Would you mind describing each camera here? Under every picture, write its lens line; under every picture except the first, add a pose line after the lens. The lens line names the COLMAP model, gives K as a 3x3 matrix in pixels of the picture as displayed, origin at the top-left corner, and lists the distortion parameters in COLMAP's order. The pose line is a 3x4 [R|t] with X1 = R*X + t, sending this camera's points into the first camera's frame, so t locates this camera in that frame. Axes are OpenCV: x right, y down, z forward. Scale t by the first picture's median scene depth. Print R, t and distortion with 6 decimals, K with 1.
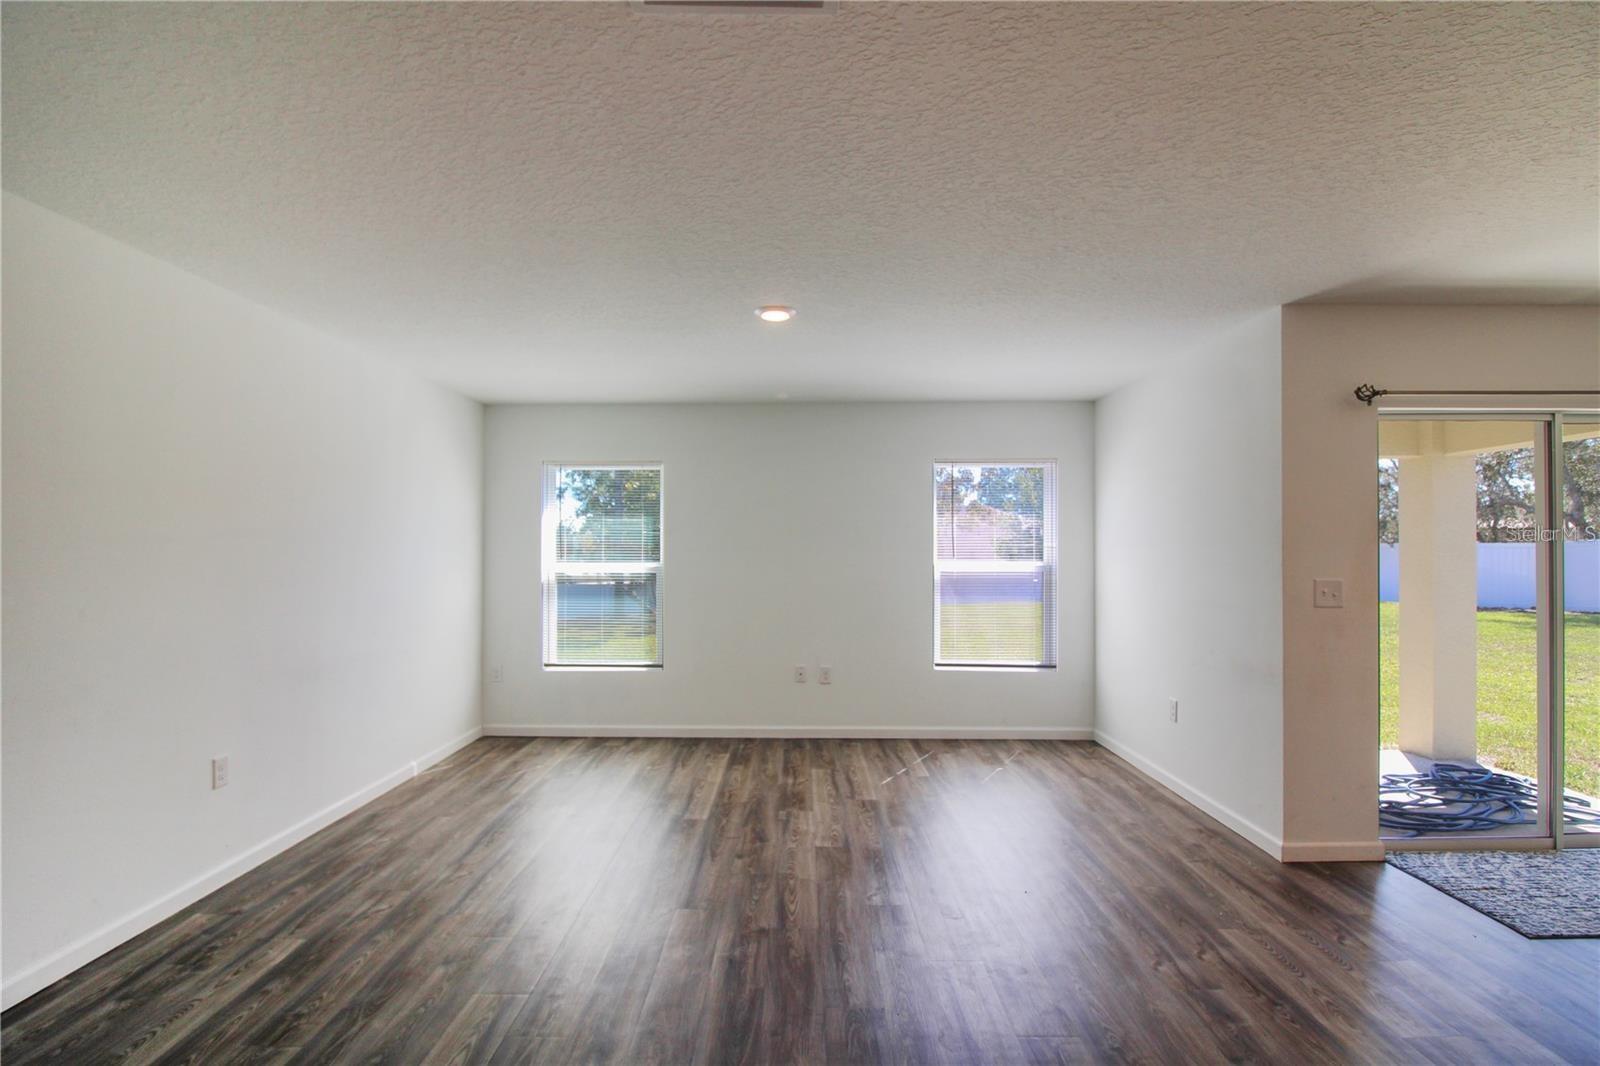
lens RADIAL K [[795.6, 0, 800.0], [0, 795.6, 533.0], [0, 0, 1]] dist [-0.000885, -0.000002]
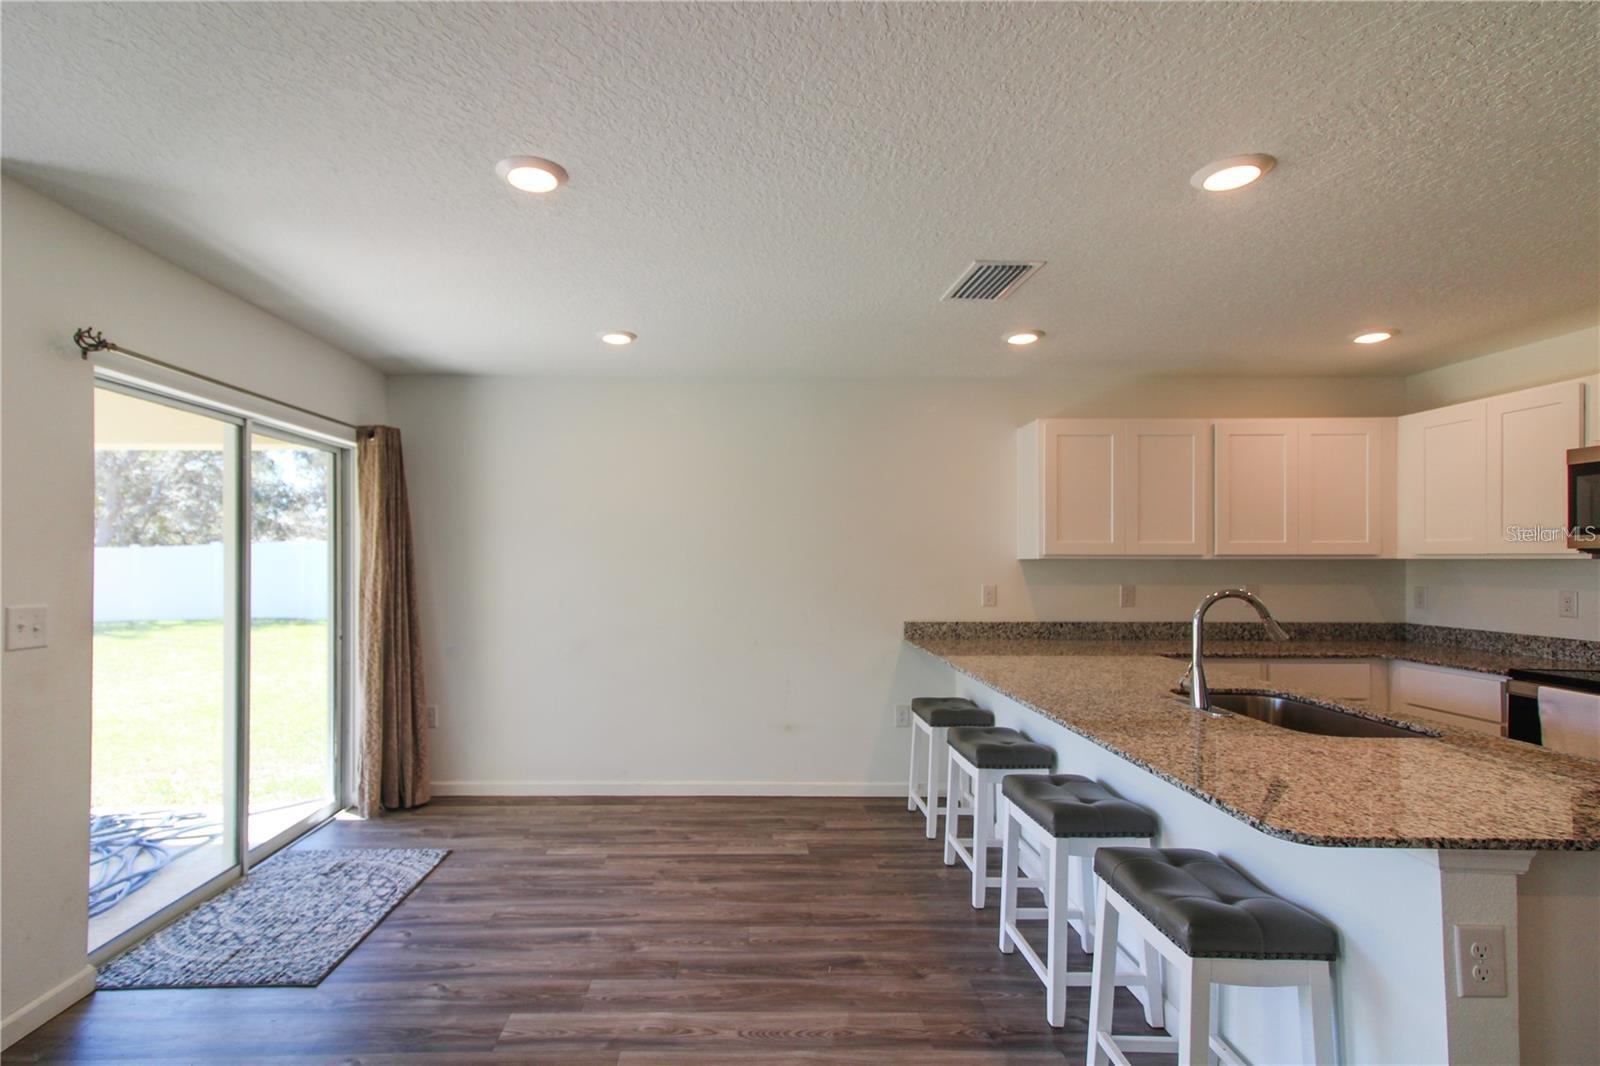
lens RADIAL K [[763.7, 0, 735.9], [0, 763.7, 551.4], [0, 0, 1]] dist [0.017789, -0.000353]
pose [[-0.015419, 0.011366, 0.999817, 0.013509], [-0.024962, 0.999619, -0.011748, 0.006453], [-0.999569, -0.025139, -0.015130, 0.445080]]
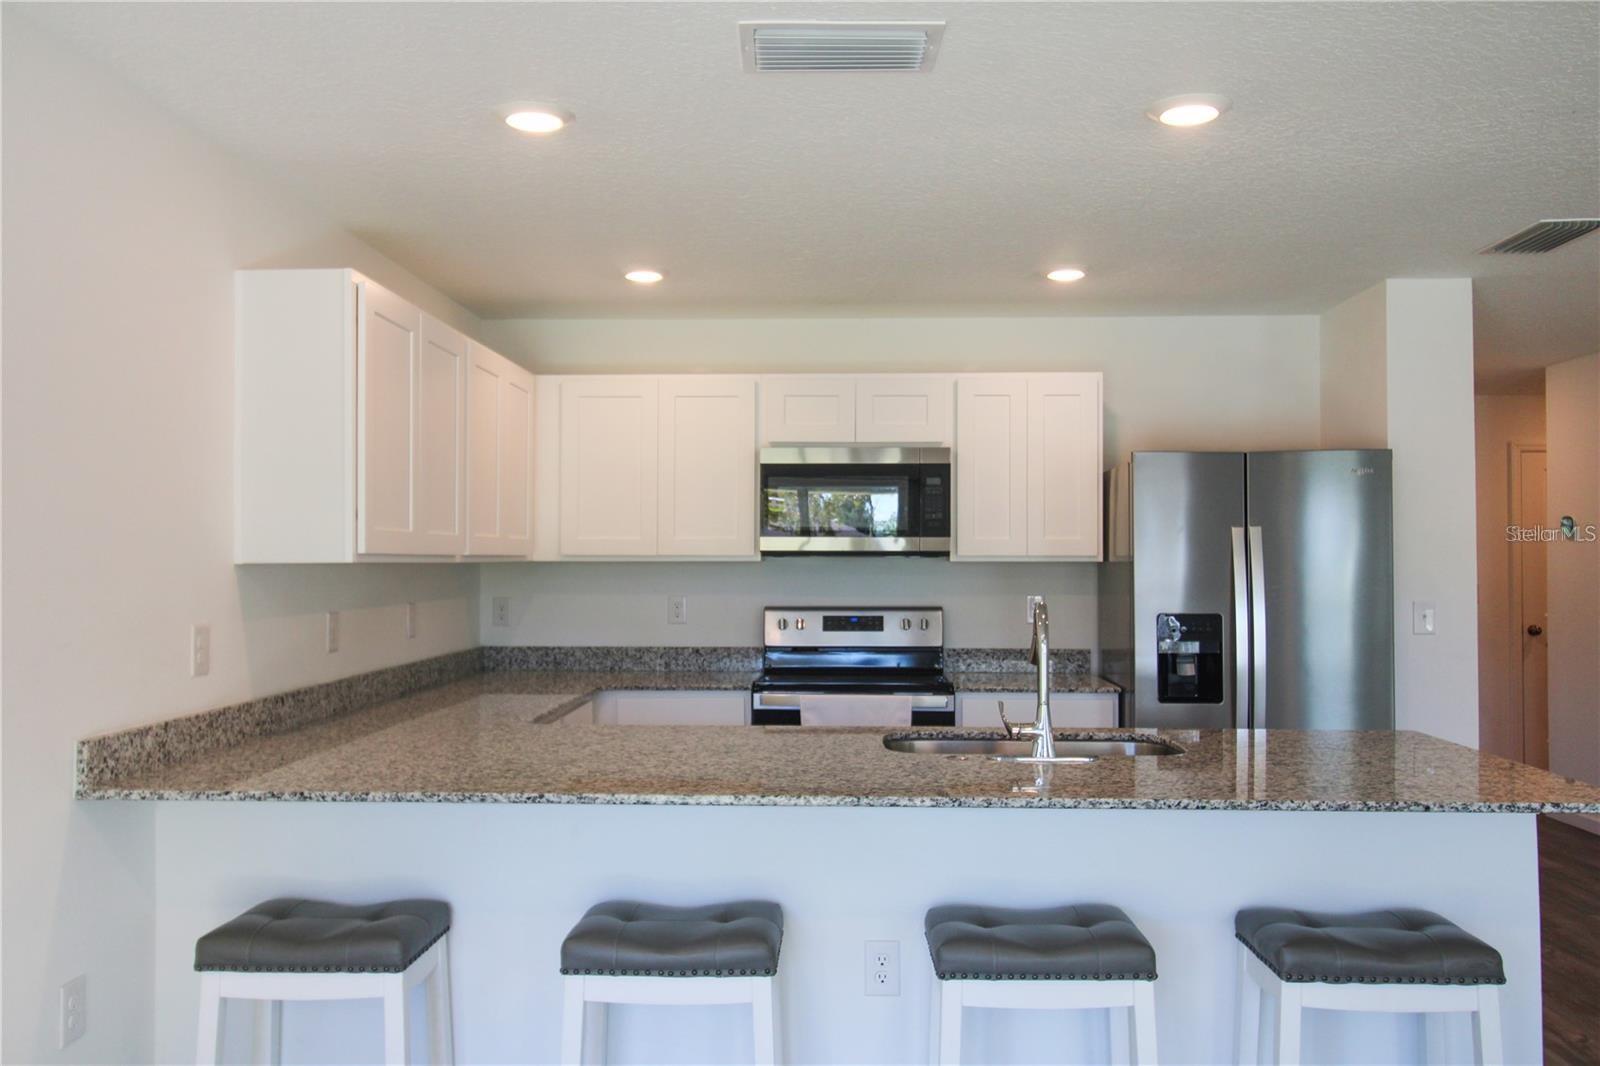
lens RADIAL K [[1269.5, 0, 800.0], [0, 1269.5, 533.0], [0, 0, 1]] dist [0.028006, 0.001429]
pose [[-0.999692, 0.003162, 0.024629, 0.896570], [0.002025, 0.998937, -0.046043, 0.014925], [-0.024748, -0.045979, -0.998636, 0.927404]]
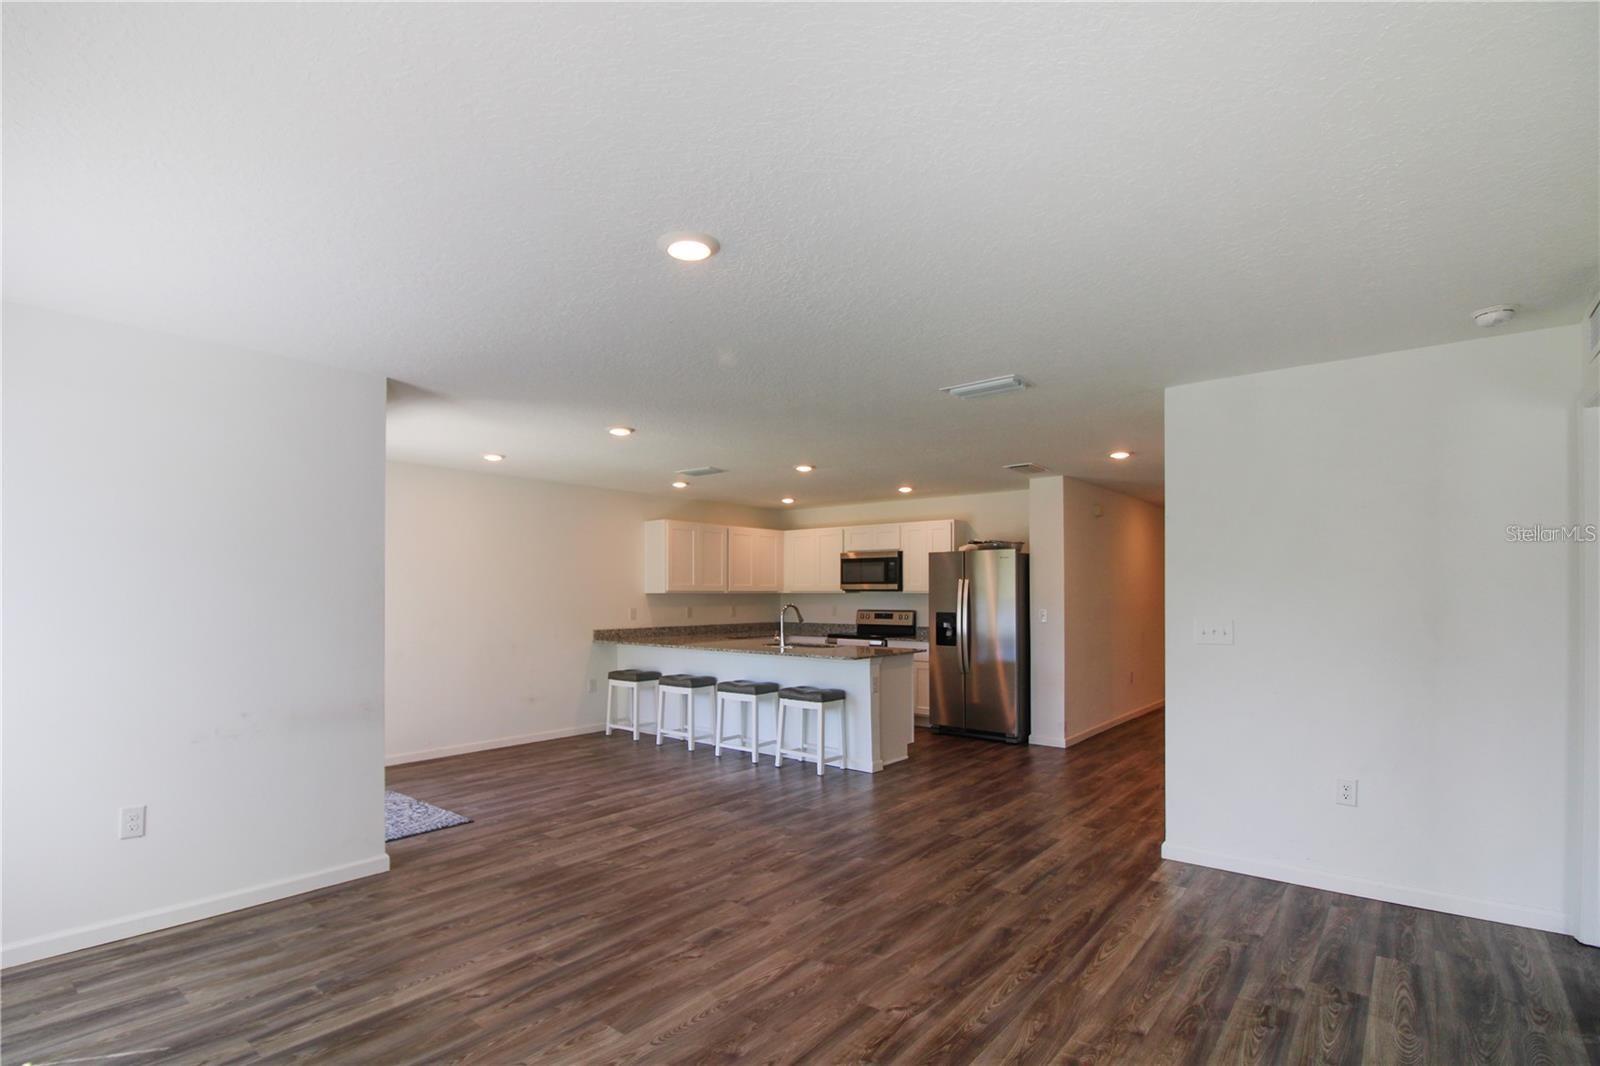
lens RADIAL K [[769.8, 0, 797.1], [0, 769.8, 590.0], [0, 0, 1]] dist [-0.000915, -0.000327]
pose [[-0.786626, 0.003220, 0.617421, -0.547862], [-0.014825, 0.999600, -0.024102, 0.034048], [-0.617251, -0.028113, -0.786264, 1.571910]]
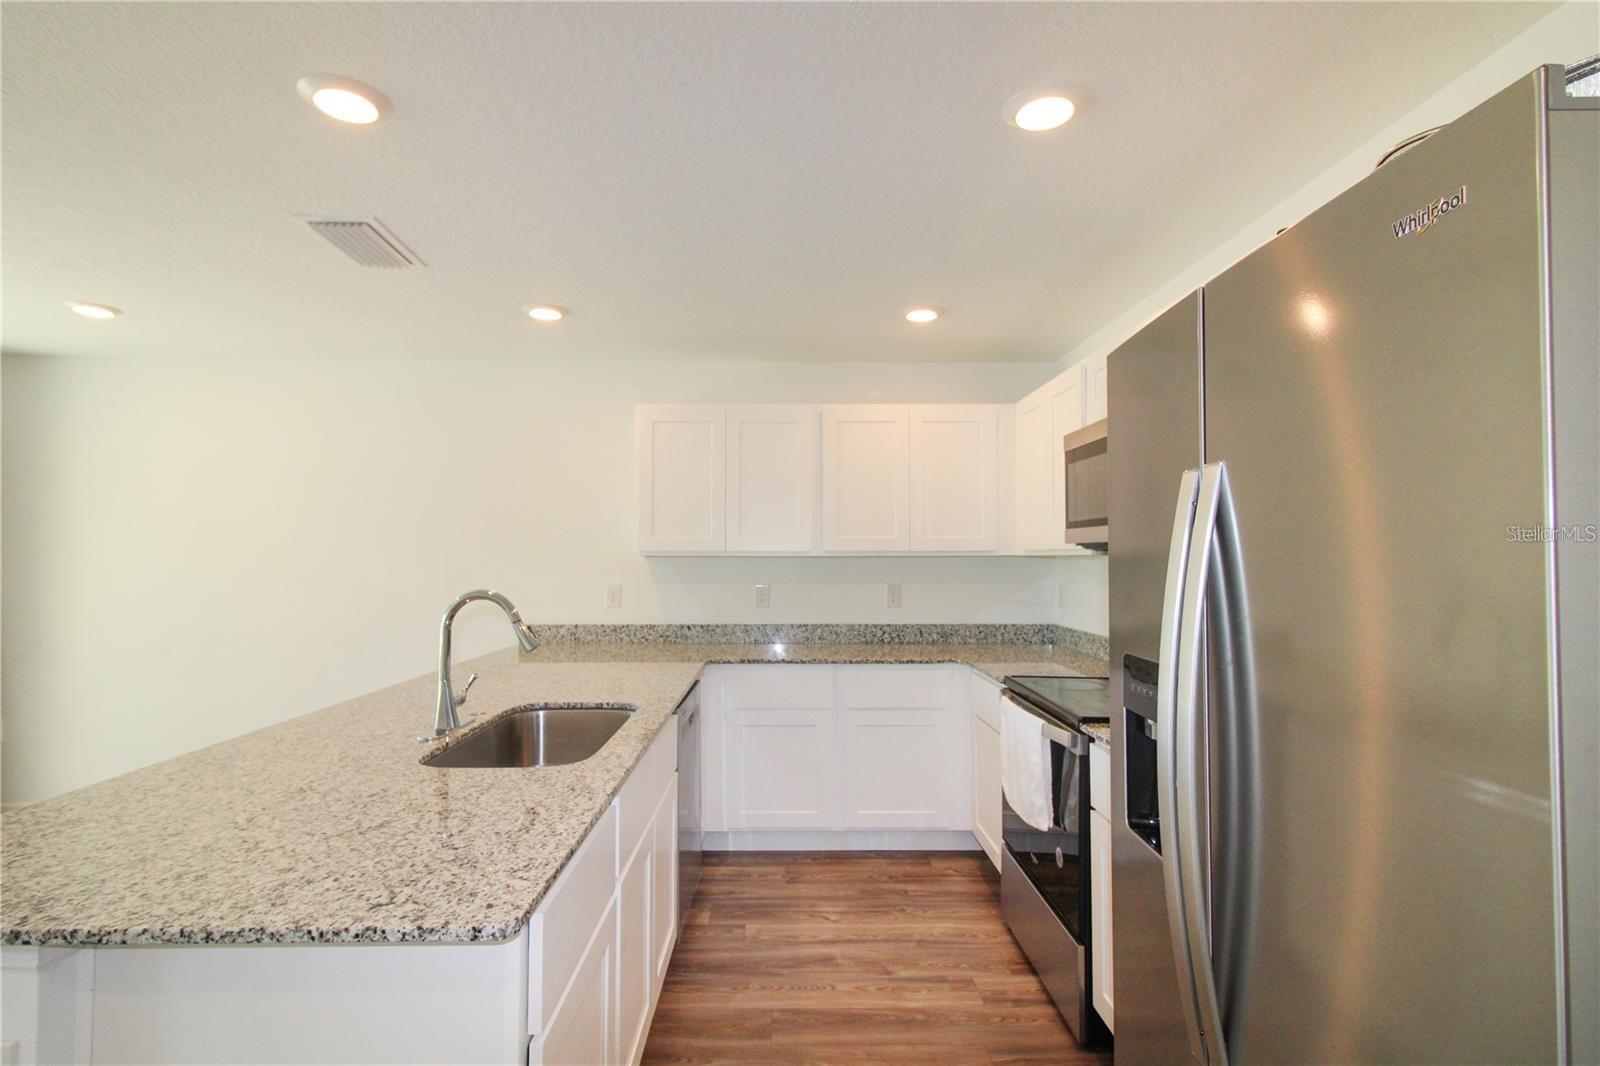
lens RADIAL K [[760.0, 0, 793.9], [0, 760.0, 555.5], [0, 0, 1]] dist [-0.015327, -0.000358]
pose [[-0.028180, 0.005645, 0.999587, 0.112268], [-0.025159, 0.999663, -0.006354, -0.008474], [-0.999286, -0.025327, -0.028029, -0.290122]]
